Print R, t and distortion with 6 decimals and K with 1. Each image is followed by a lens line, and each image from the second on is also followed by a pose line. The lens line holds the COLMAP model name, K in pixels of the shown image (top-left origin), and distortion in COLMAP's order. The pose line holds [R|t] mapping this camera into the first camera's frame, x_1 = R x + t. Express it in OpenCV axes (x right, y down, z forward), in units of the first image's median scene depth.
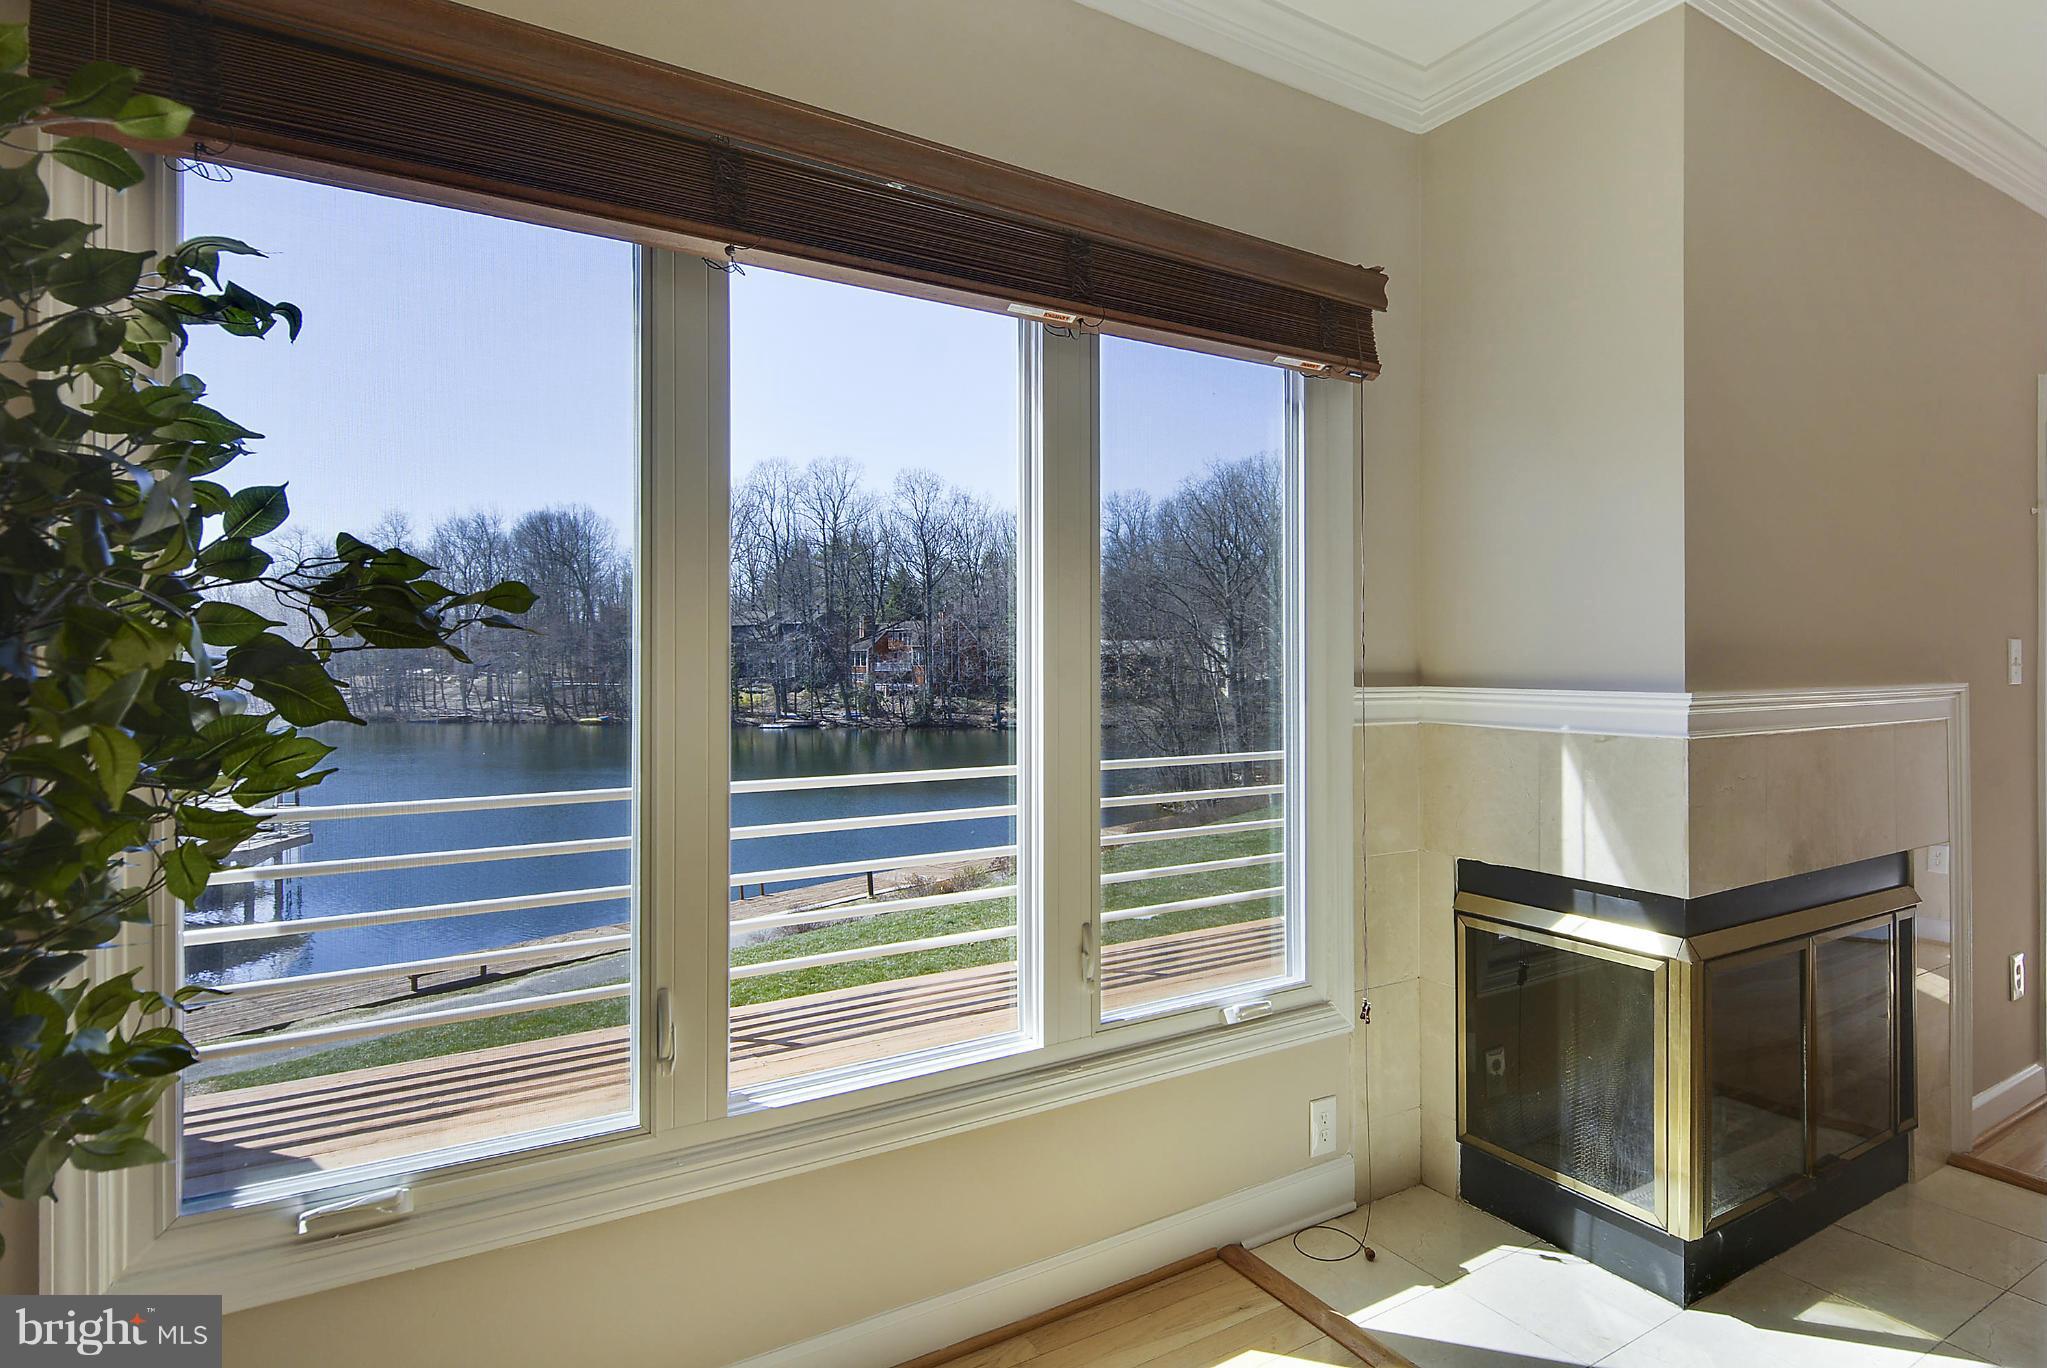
lens RADIAL K [[1097.9, 0, 1060.4], [0, 1097.9, 665.5], [0, 0, 1]] dist [0.011905, -0.010019]
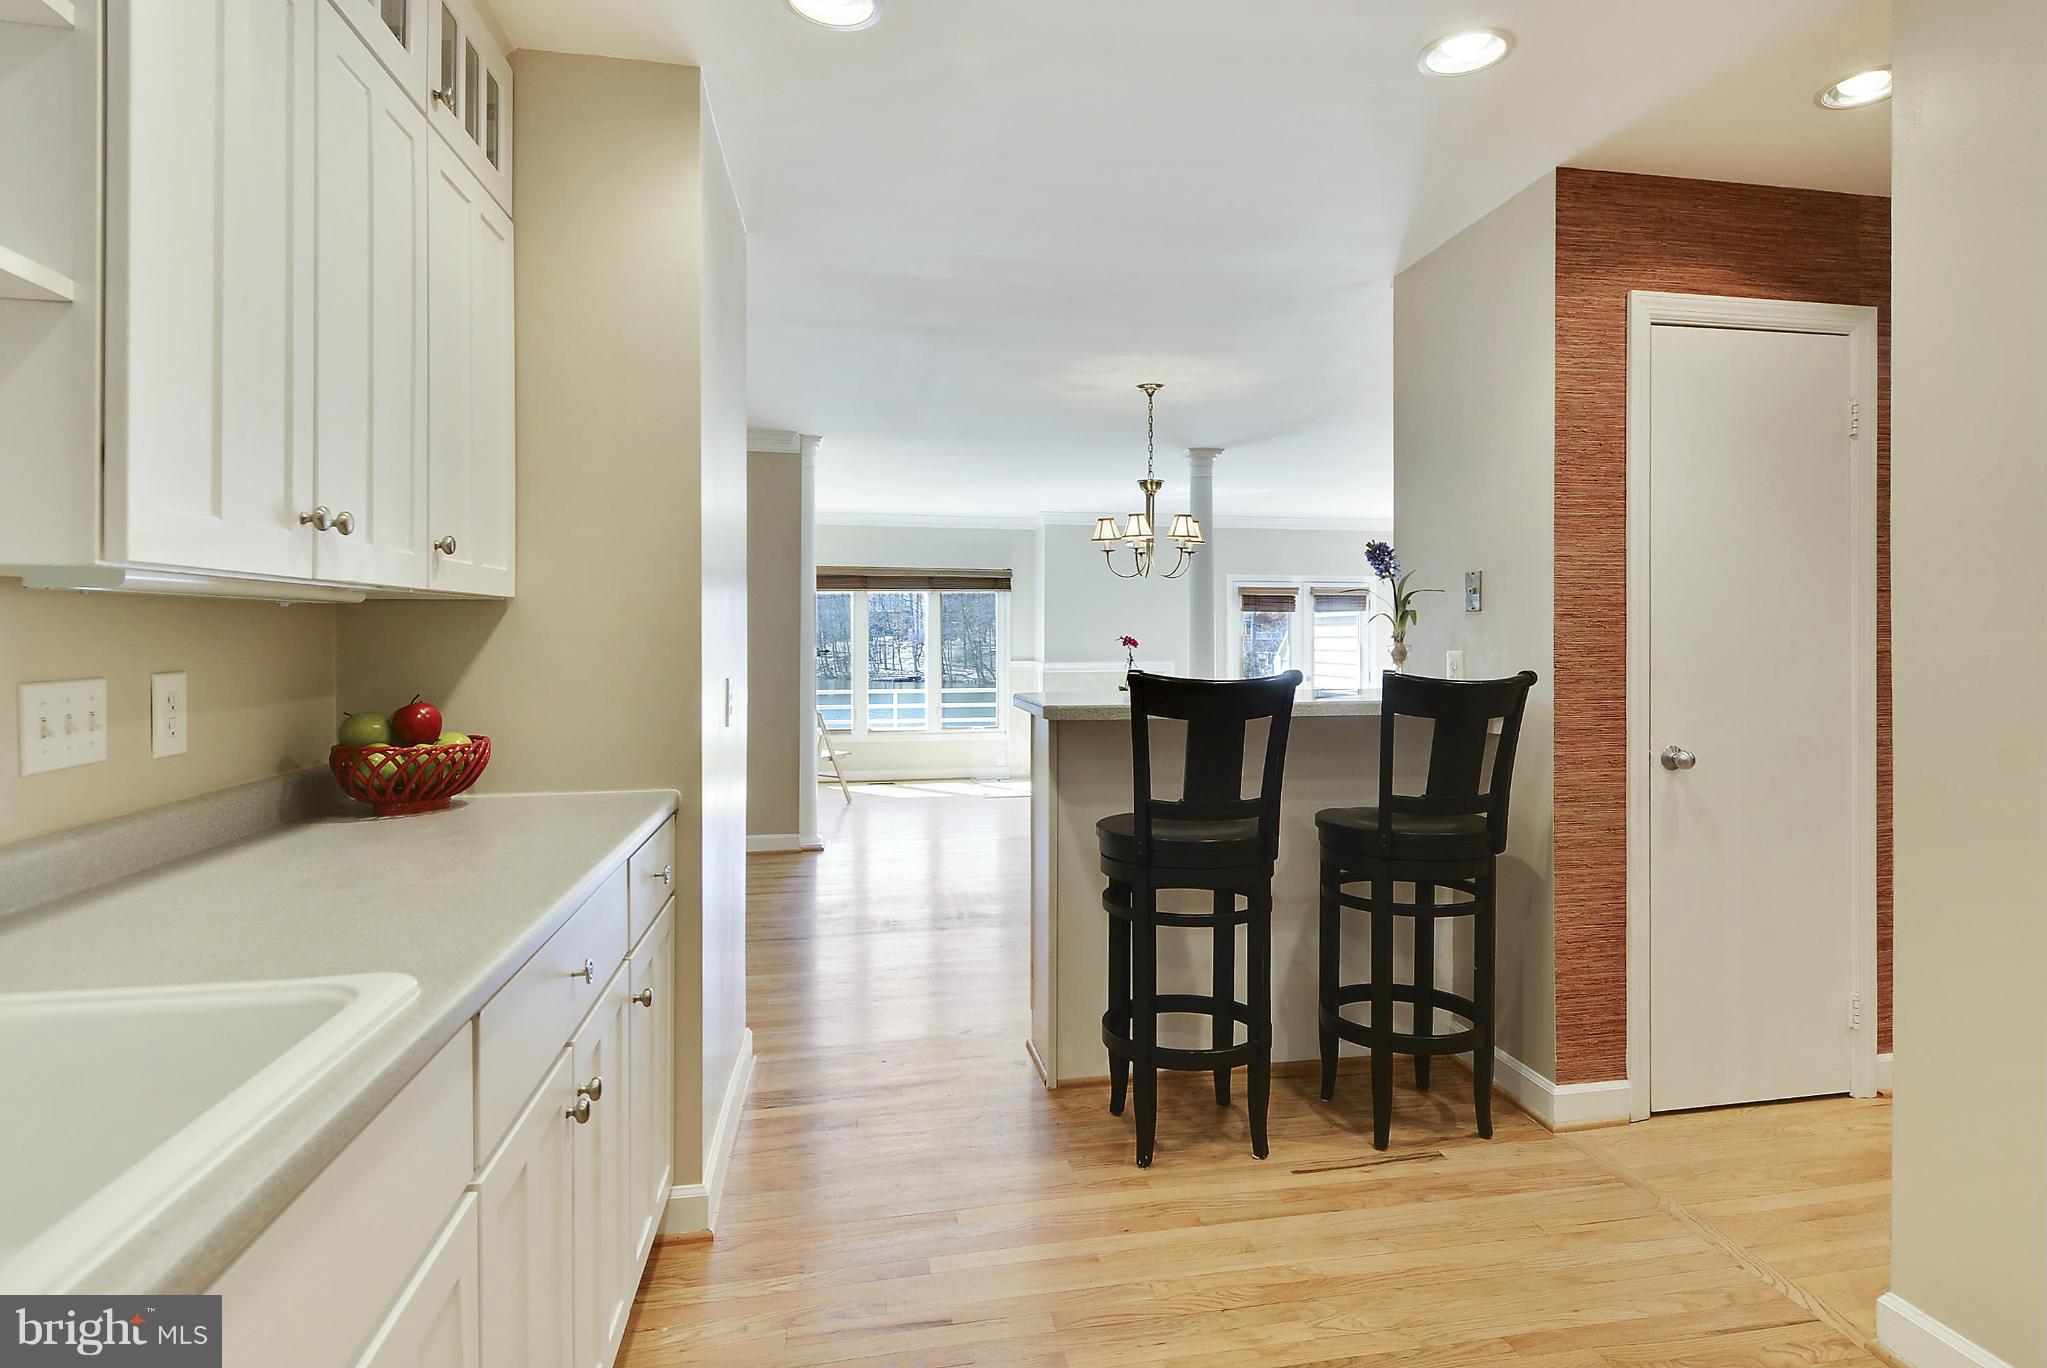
lens RADIAL K [[1111.3, 0, 1058.0], [0, 1111.3, 642.2], [0, 0, 1]] dist [0.038507, -0.038030]
pose [[0.930483, 0.003710, -0.366316, 2.075631], [-0.000519, 0.999961, 0.008810, -0.097596], [0.366334, -0.008007, 0.930449, -3.073077]]
